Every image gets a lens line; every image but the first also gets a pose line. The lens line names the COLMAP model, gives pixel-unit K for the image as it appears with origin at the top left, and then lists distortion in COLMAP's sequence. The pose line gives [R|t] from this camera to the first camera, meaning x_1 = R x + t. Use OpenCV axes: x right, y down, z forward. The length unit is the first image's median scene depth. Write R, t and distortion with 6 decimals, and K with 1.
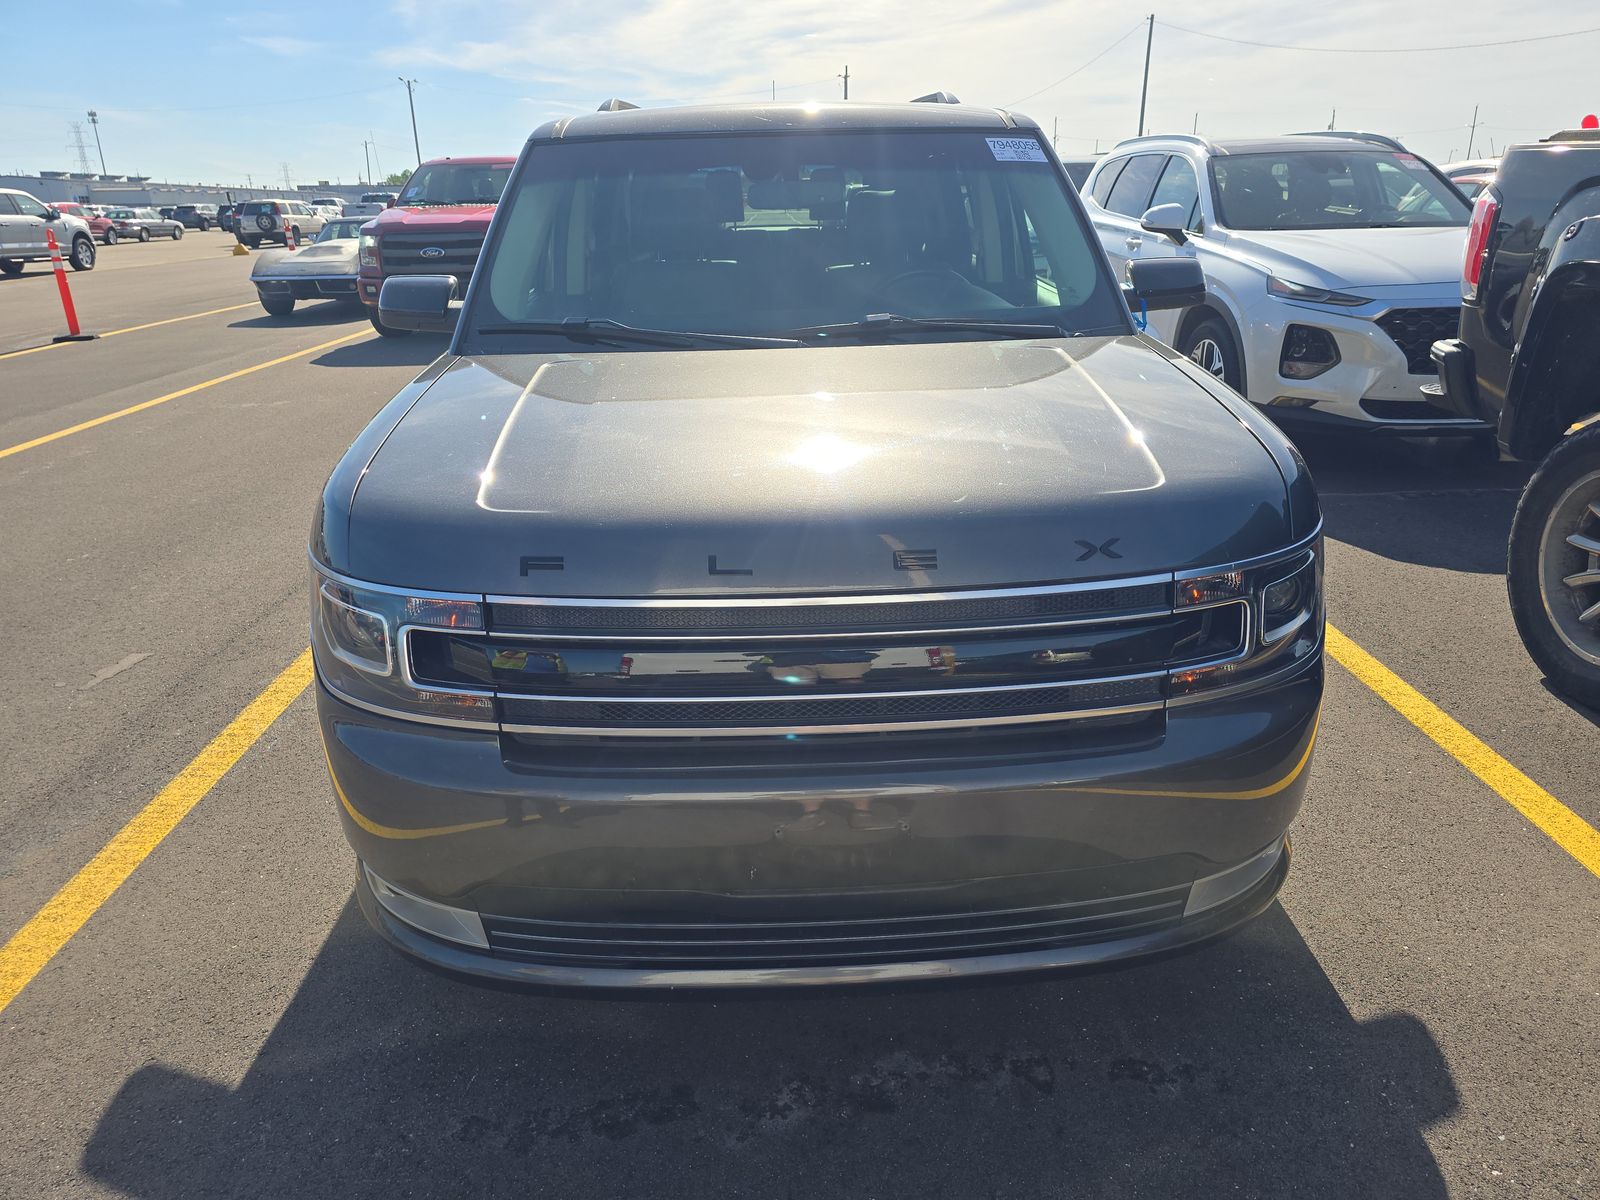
lens RADIAL K [[1125.6, 0, 805.7], [0, 1125.6, 598.2], [0, 0, 1]] dist [0.009149, 0.003642]
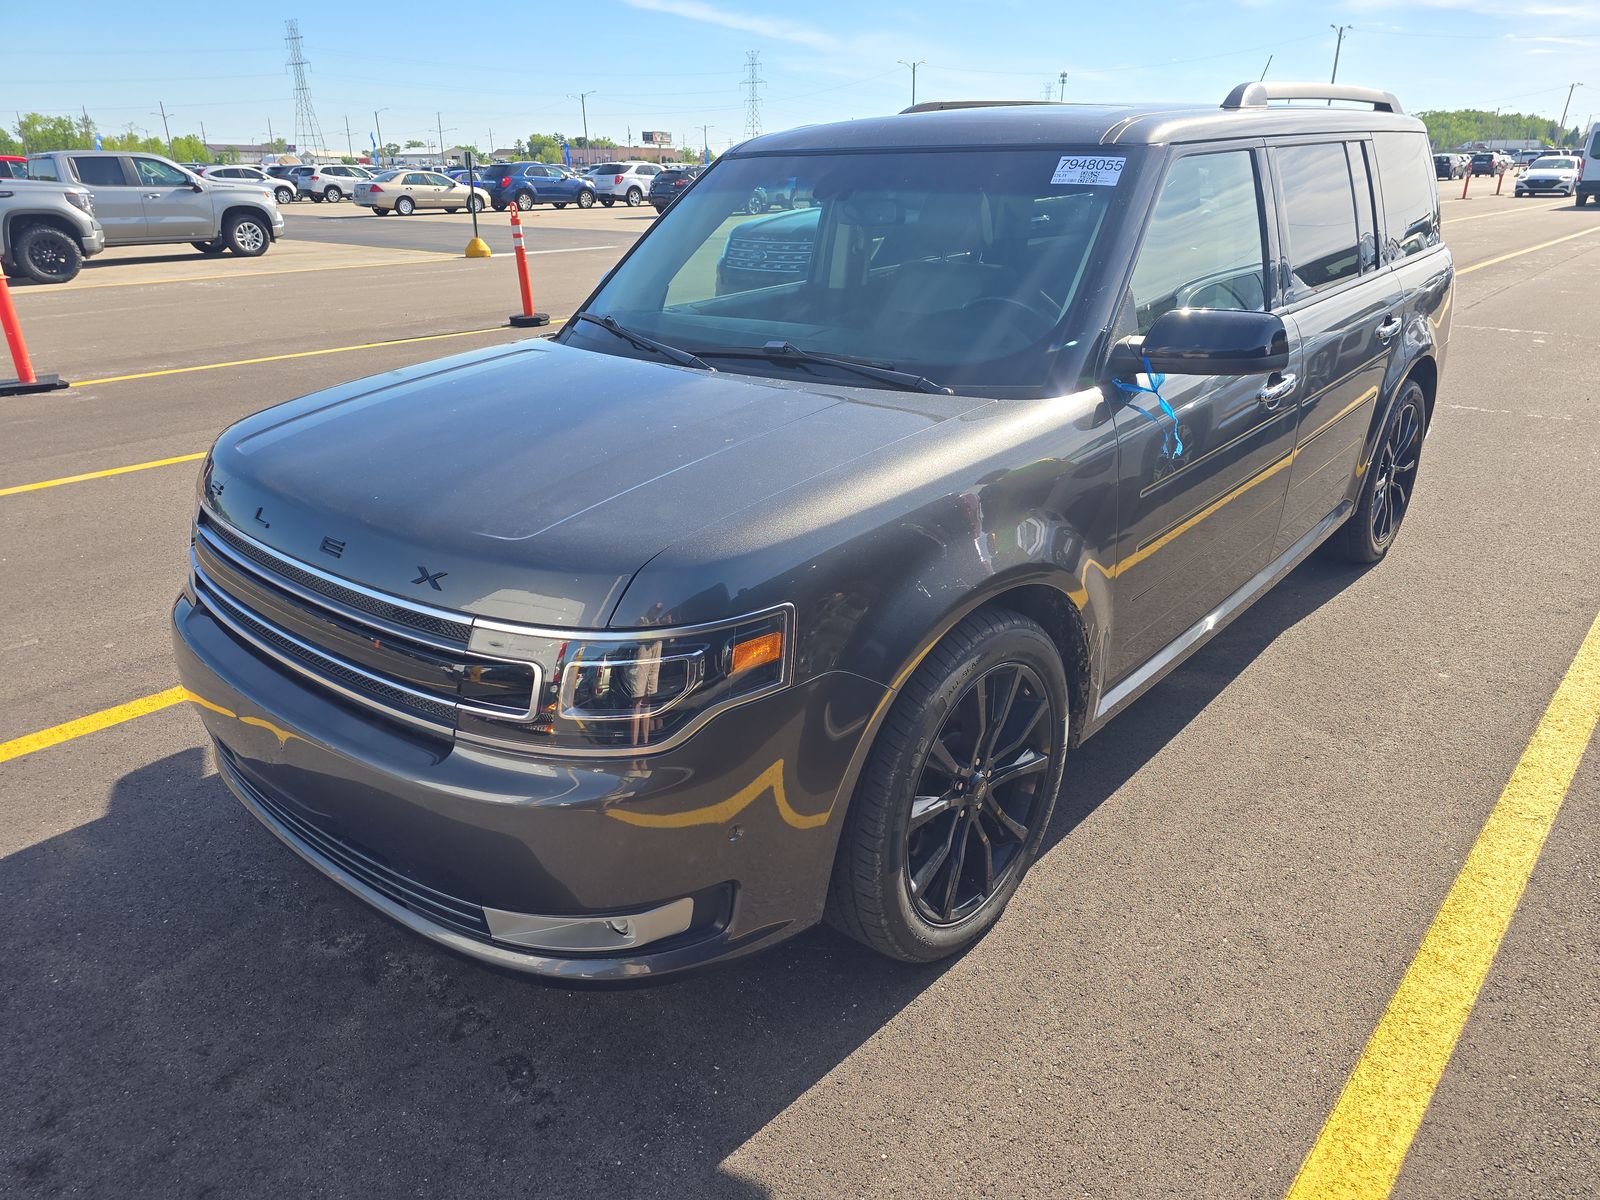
lens RADIAL K [[1125.6, 0, 805.7], [0, 1125.6, 598.2], [0, 0, 1]] dist [0.009149, 0.003642]
pose [[0.727557, 0.277310, -0.627502, 0.720352], [-0.246683, 0.959235, 0.137896, -0.157429], [0.640162, 0.054467, 0.766306, 0.226699]]
